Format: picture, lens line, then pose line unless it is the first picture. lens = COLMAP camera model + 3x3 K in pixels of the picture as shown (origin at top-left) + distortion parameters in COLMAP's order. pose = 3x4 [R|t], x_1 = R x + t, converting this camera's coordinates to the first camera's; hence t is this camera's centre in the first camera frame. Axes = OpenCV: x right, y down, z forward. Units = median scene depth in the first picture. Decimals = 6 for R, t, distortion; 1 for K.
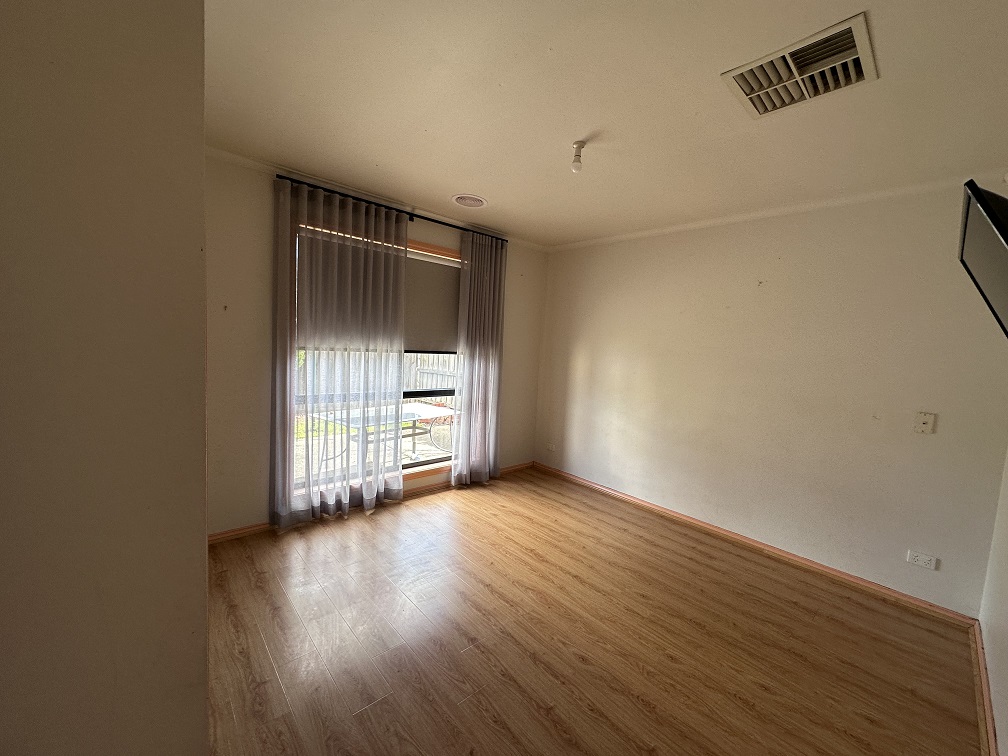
lens RADIAL K [[394.7, 0, 505.6], [0, 394.7, 381.3], [0, 0, 1]] dist [-0.002053, 0.000431]
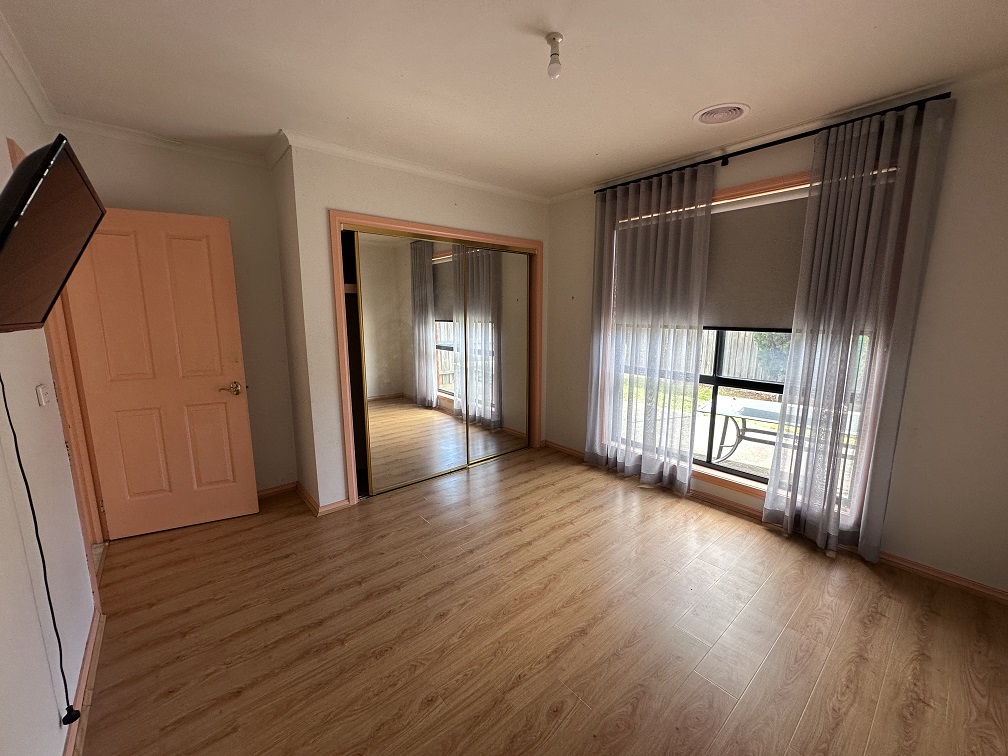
lens RADIAL K [[394.7, 0, 503.4], [0, 394.7, 379.9], [0, 0, 1]] dist [-0.002053, 0.000431]
pose [[-0.017134, 0.115922, -0.993111, 0.630263], [-0.096908, 0.988388, 0.117042, -0.023487], [0.995146, 0.098246, -0.005702, 0.606016]]
